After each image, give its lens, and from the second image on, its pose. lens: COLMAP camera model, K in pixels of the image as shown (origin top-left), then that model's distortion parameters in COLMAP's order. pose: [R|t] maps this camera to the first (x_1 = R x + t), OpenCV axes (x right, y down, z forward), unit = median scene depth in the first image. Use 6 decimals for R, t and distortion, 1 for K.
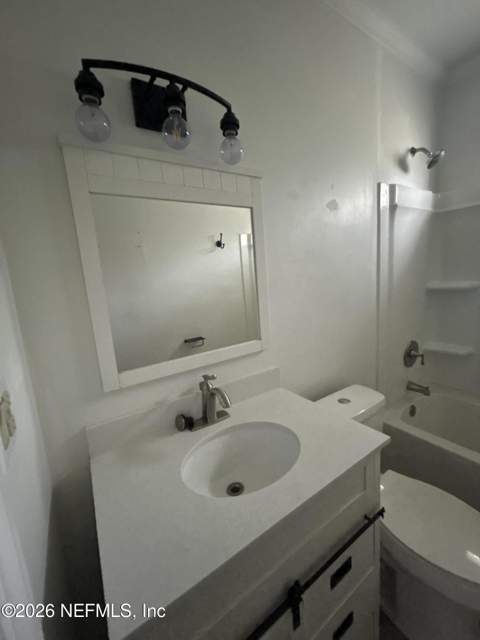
lens RADIAL K [[257.4, 0, 240.0], [0, 257.4, 320.0], [0, 0, 1]] dist [0.000611, -0.000140]
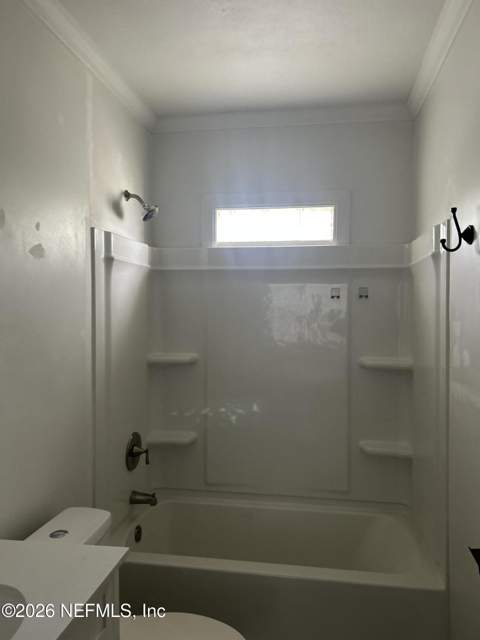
lens RADIAL K [[484.5, 0, 240.0], [0, 484.5, 320.0], [0, 0, 1]] dist [0.087997, -0.129780]
pose [[0.676741, 0.058076, 0.733927, -0.206167], [0.072828, 0.986714, -0.145233, -0.014257], [-0.732610, 0.151735, 0.663520, -0.237258]]
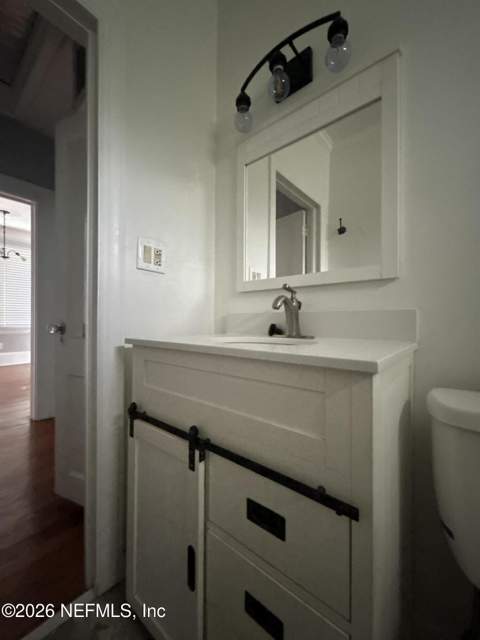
lens RADIAL K [[257.4, 0, 240.0], [0, 257.4, 320.0], [0, 0, 1]] dist [0.000611, -0.000140]
pose [[0.288935, 0.064070, -0.955202, 0.488972], [-0.176896, 0.984150, 0.012503, 0.215925], [0.940864, 0.165359, 0.295689, 0.308875]]
